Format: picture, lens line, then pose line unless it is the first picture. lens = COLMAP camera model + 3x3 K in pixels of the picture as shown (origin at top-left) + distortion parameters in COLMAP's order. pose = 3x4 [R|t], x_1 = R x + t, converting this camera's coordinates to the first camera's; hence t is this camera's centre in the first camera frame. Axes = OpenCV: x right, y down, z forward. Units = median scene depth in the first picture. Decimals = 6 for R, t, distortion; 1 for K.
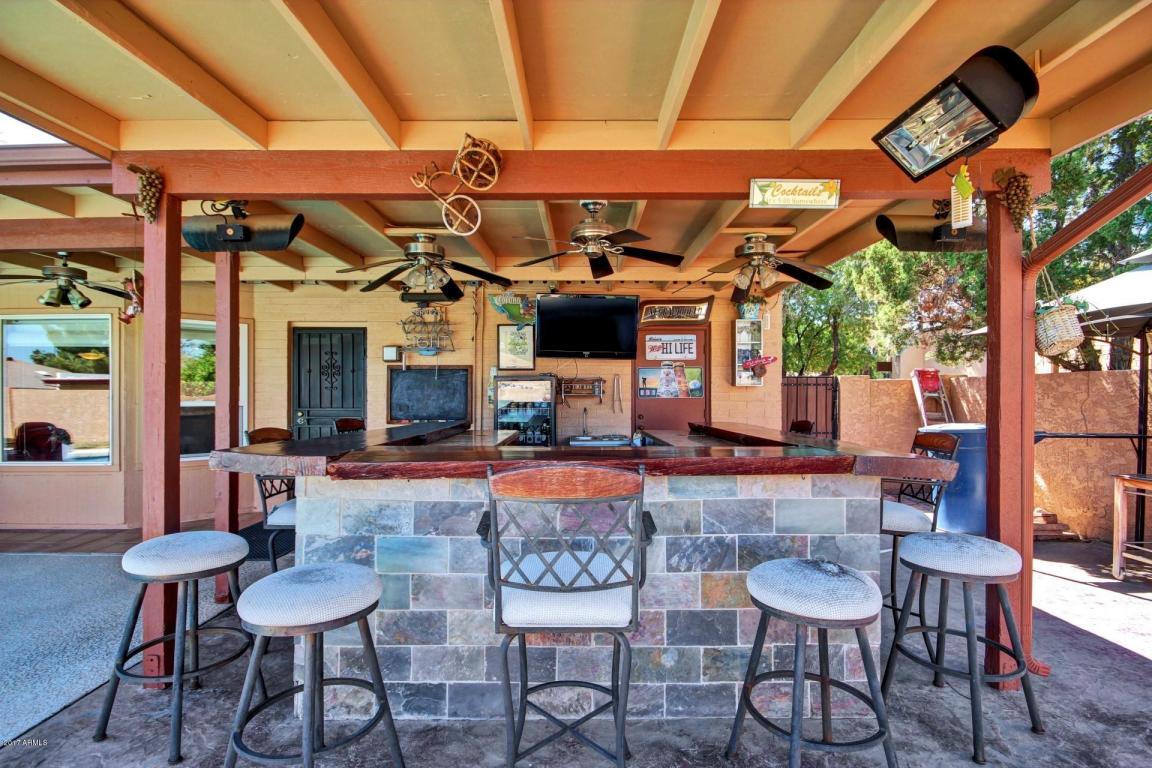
lens RADIAL K [[531.3, 0, 581.5], [0, 531.3, 394.6], [0, 0, 1]] dist [-0.001078, -0.000402]
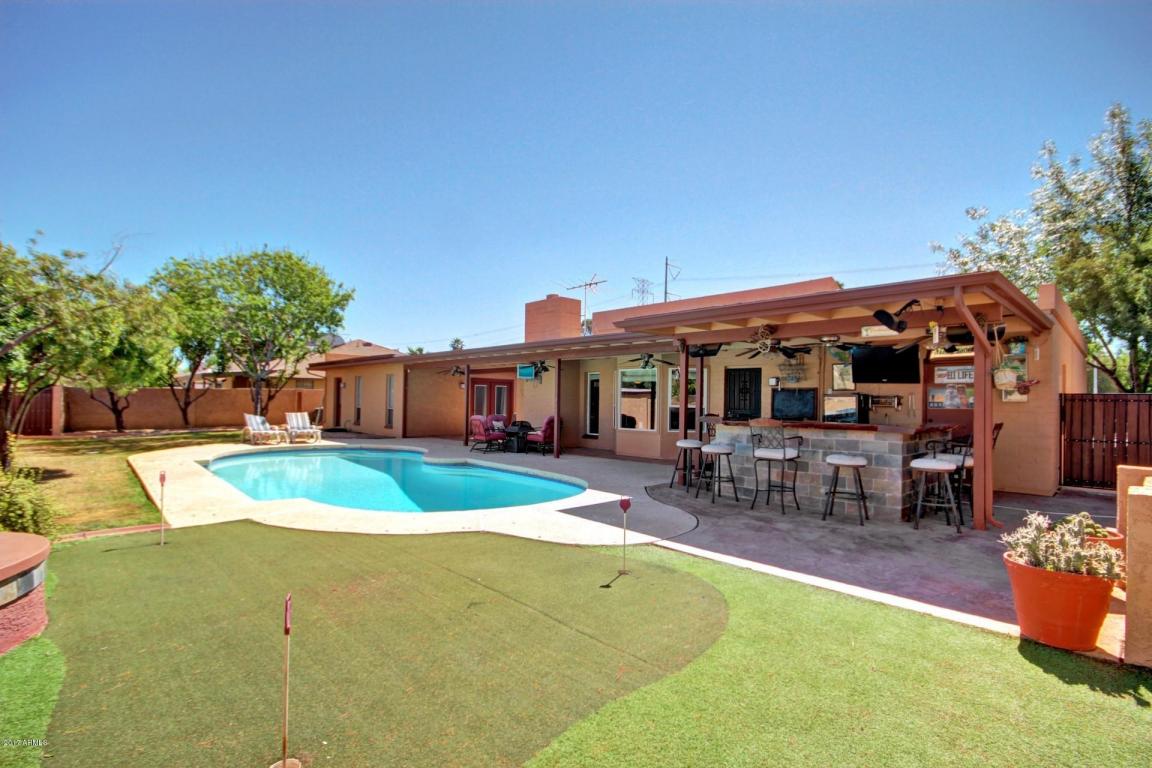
lens RADIAL K [[532.5, 0, 578.3], [0, 532.5, 394.5], [0, 0, 1]] dist [0.000296, -0.004297]
pose [[0.692125, 0.003060, -0.721771, 0.525536], [-0.017755, 0.999761, -0.012787, 0.004088], [0.721559, 0.021666, 0.692014, -0.802814]]
